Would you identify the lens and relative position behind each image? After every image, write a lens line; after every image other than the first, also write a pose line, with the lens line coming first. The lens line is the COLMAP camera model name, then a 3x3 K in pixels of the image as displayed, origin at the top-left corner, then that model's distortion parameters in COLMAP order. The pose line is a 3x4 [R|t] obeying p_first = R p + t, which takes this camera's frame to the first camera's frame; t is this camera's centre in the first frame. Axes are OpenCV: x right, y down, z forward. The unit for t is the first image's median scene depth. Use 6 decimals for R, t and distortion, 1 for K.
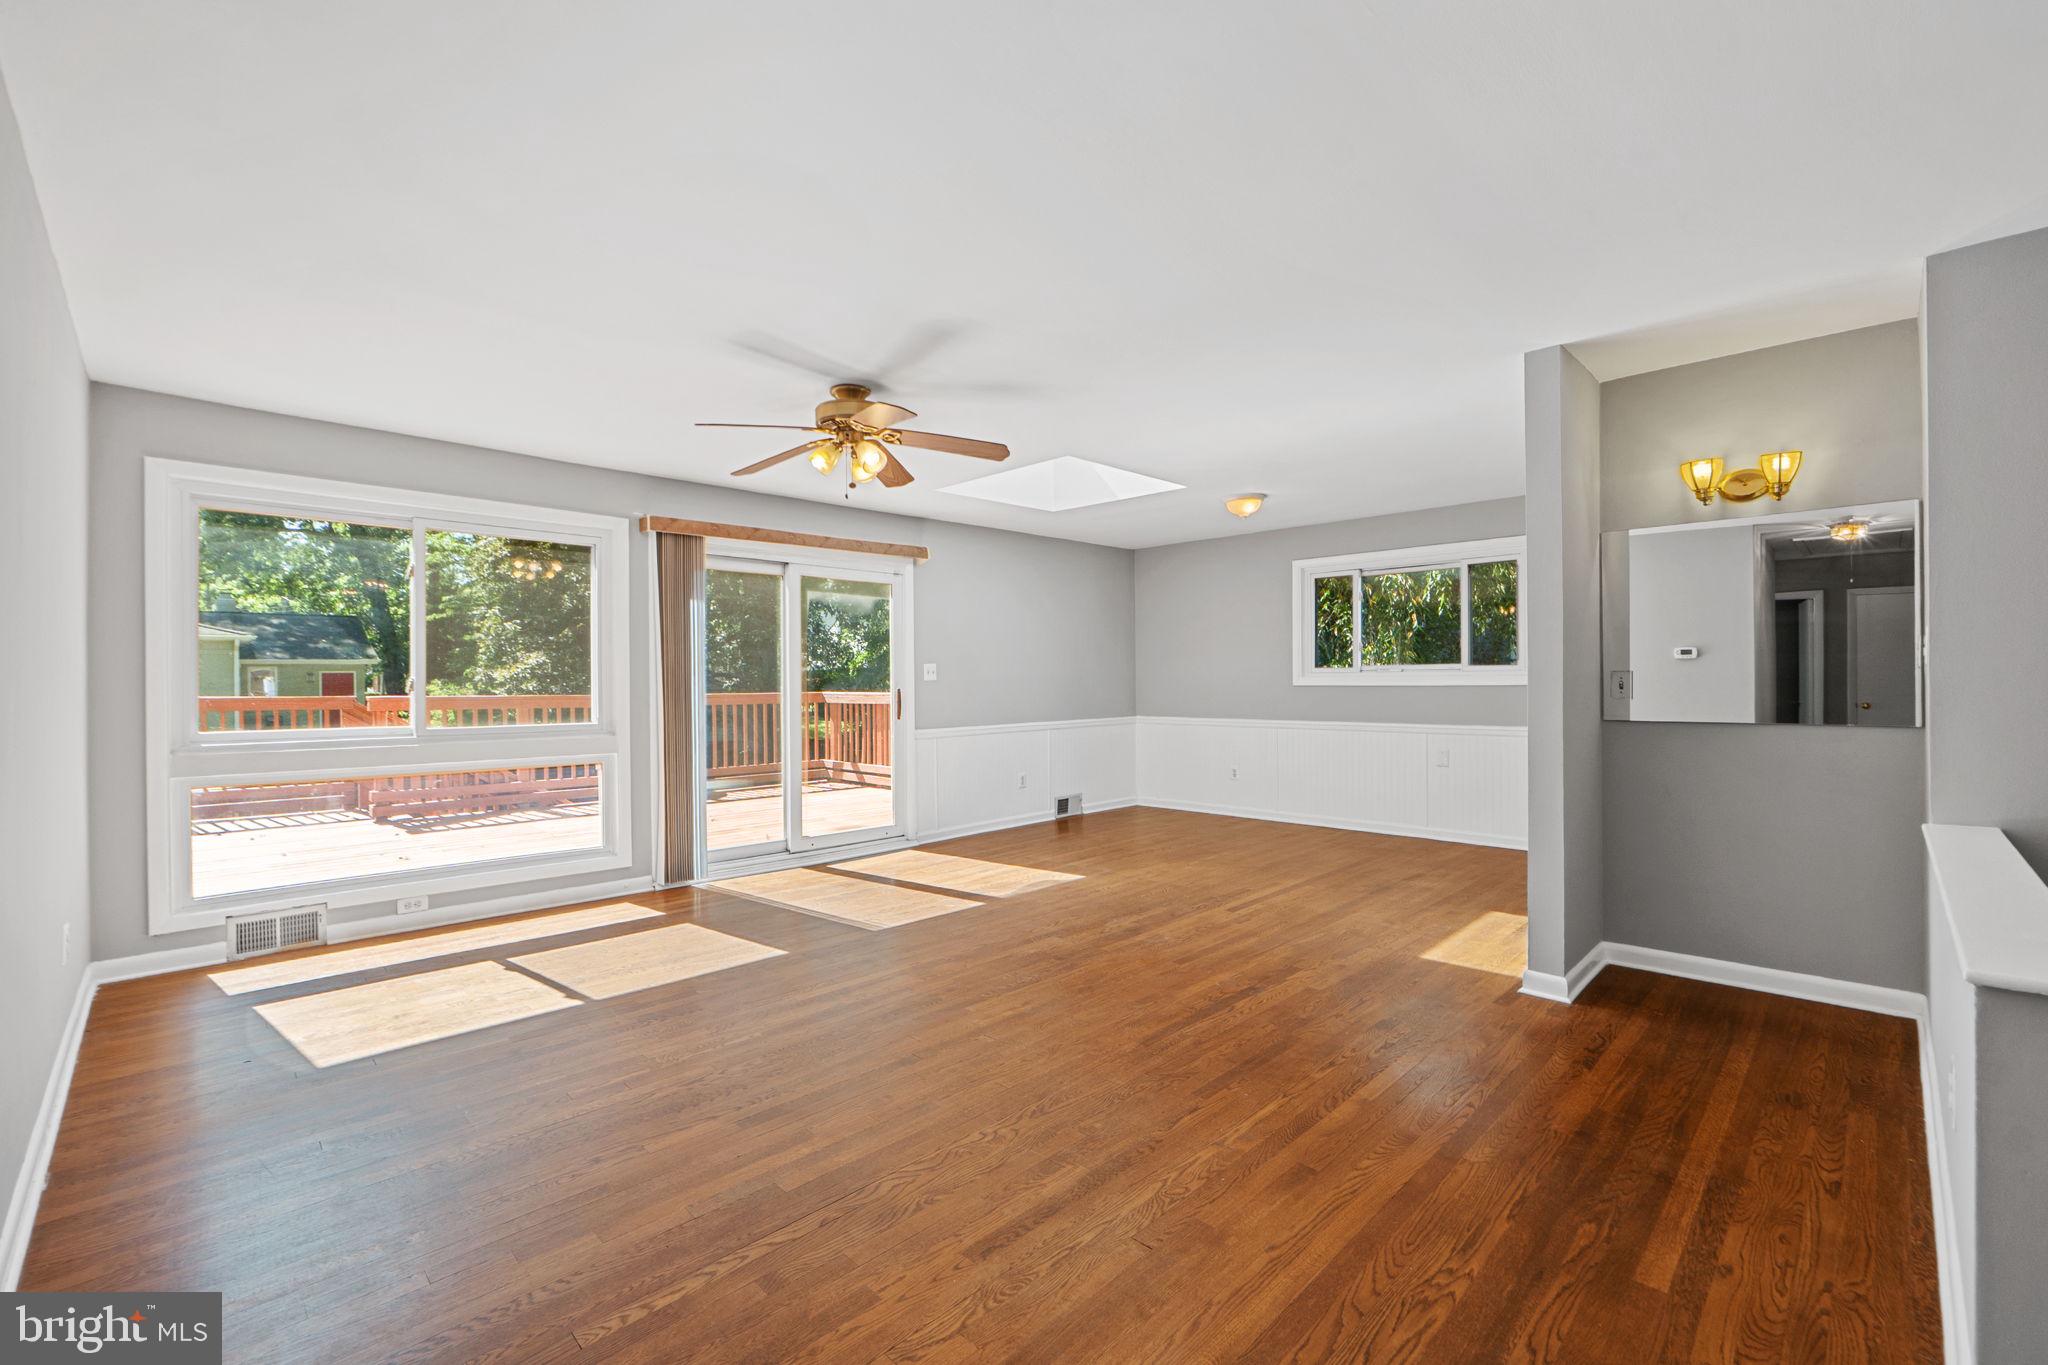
lens RADIAL K [[839.4, 0, 1026.0], [0, 839.4, 681.9], [0, 0, 1]] dist [-0.004052, 0.000240]
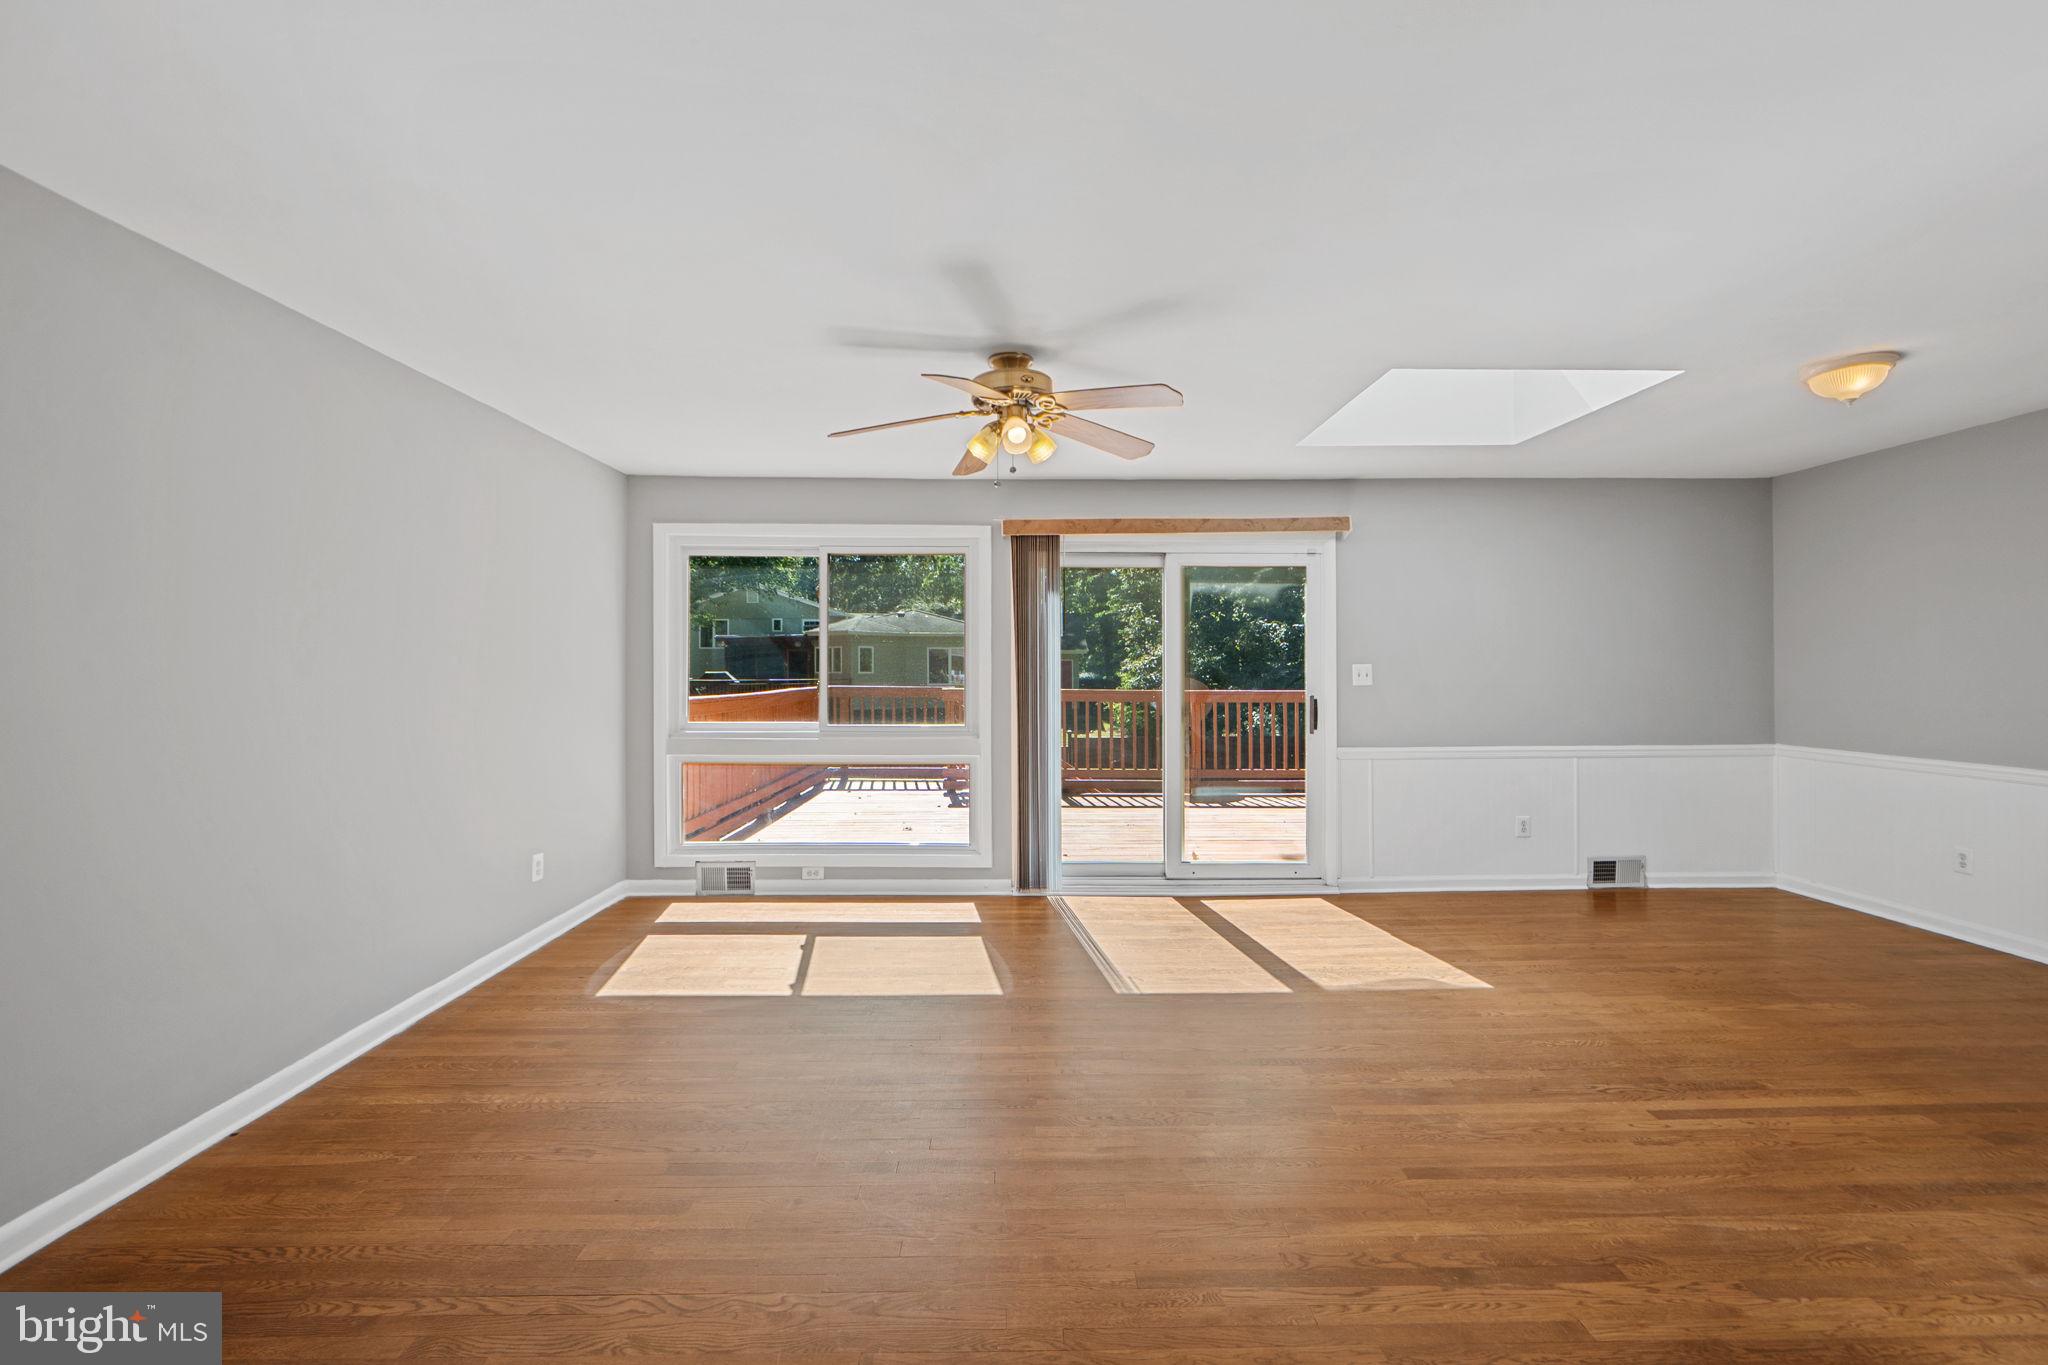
lens RADIAL K [[893.5, 0, 1040.0], [0, 893.5, 665.2], [0, 0, 1]] dist [-0.010147, 0.001956]
pose [[0.732107, 0.002364, -0.681186, 0.380145], [-0.005257, 0.999984, -0.002180, -0.028308], [0.681169, 0.005177, 0.732108, 0.307552]]
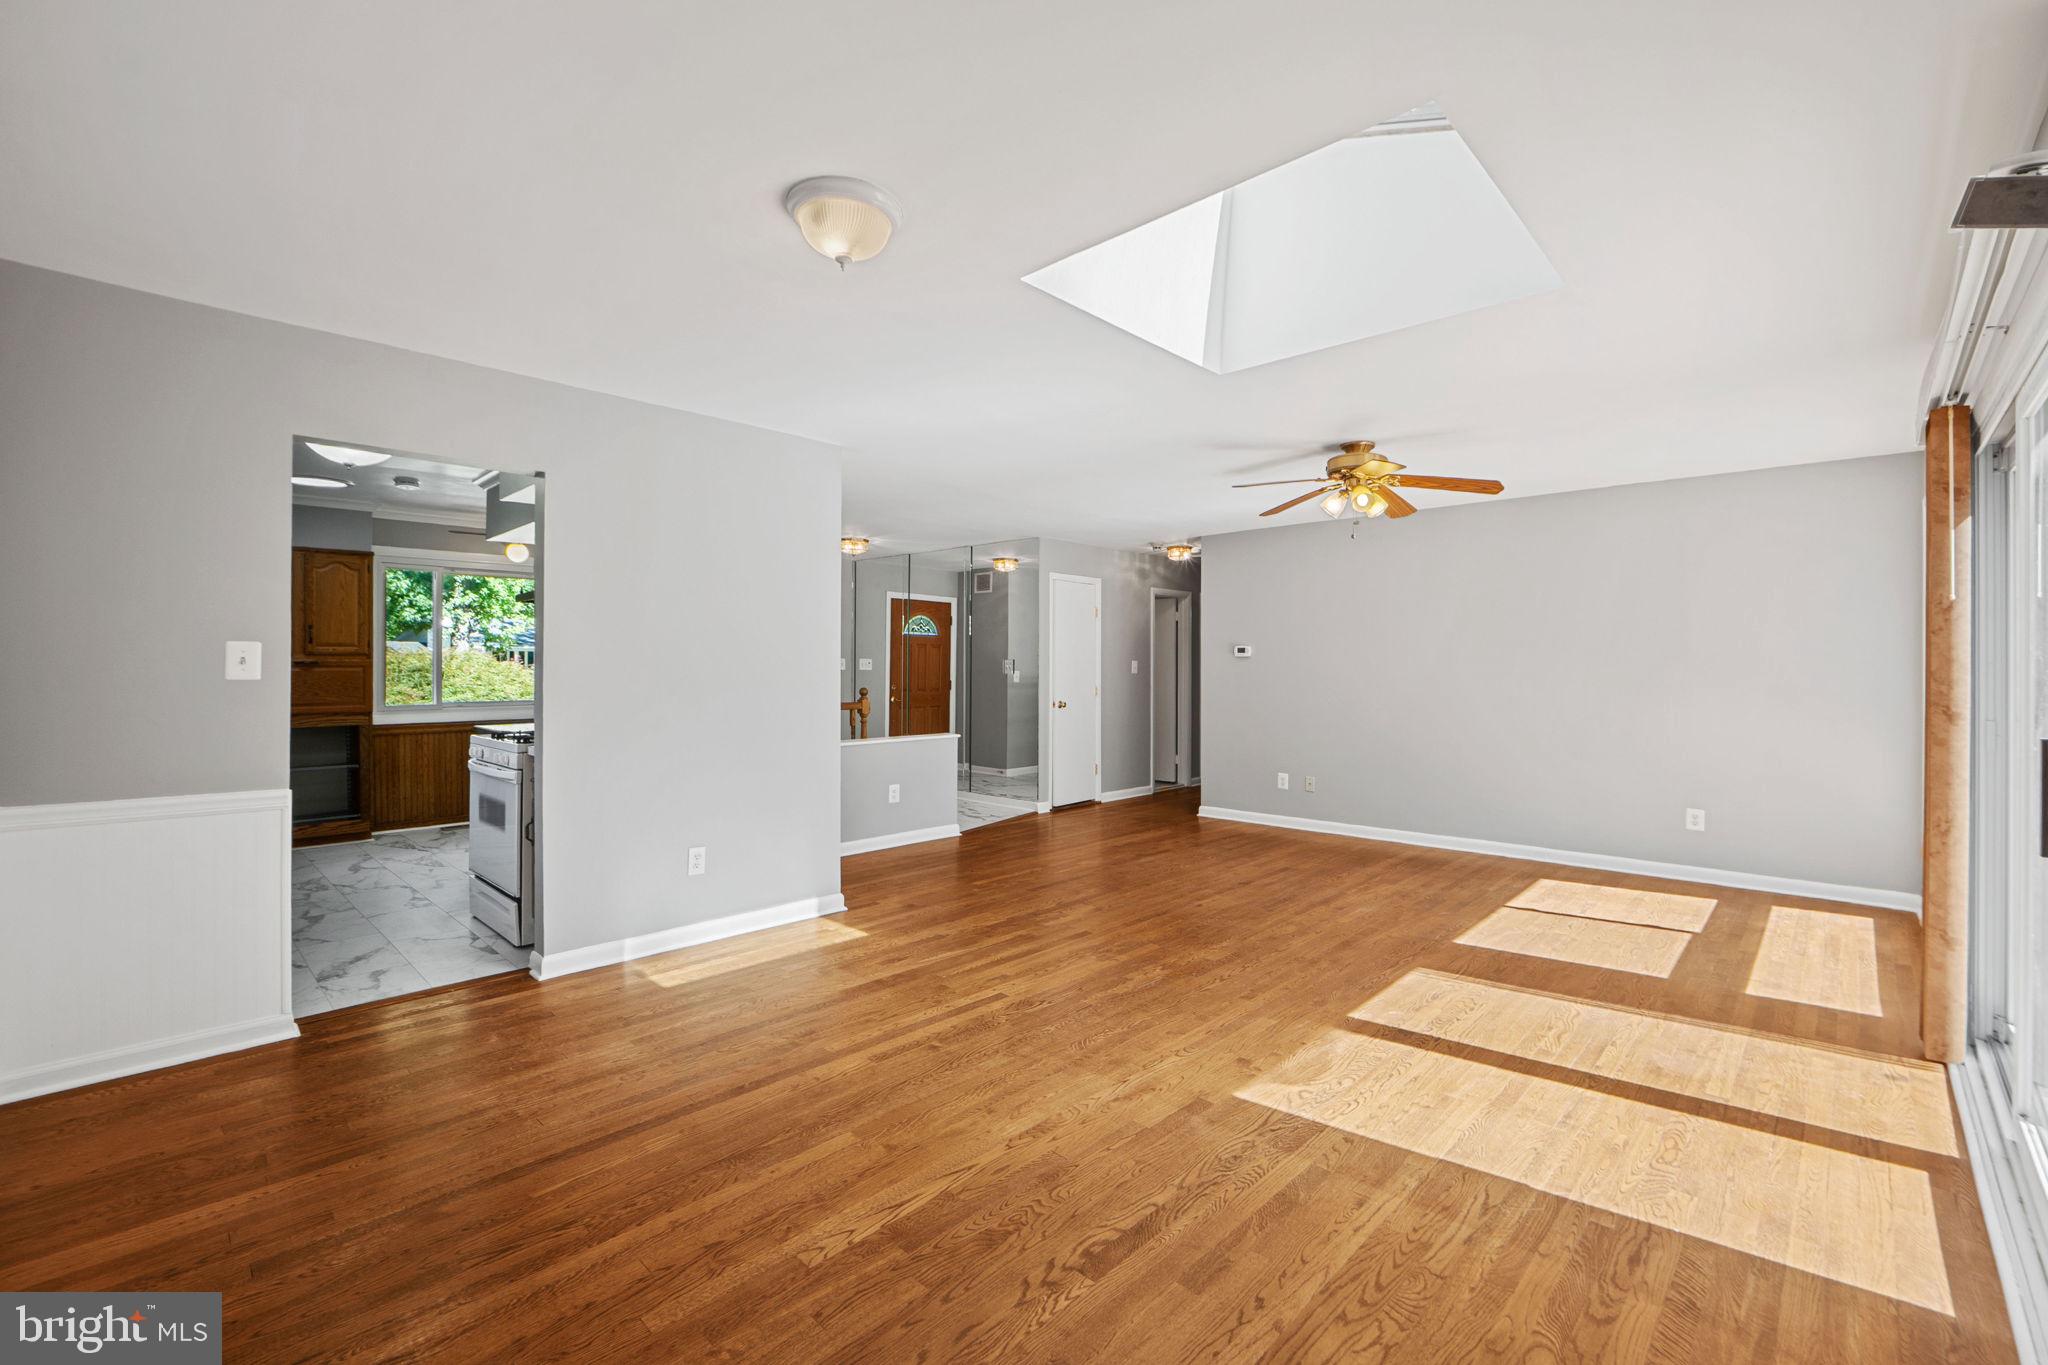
lens RADIAL K [[893.5, 0, 1042.9], [0, 893.5, 689.4], [0, 0, 1]] dist [-0.010147, 0.001956]
pose [[-0.998521, 0.004663, -0.054175, 0.274693], [0.003189, 0.999623, 0.027257, -0.023638], [0.054281, 0.027044, -0.998159, 1.971801]]
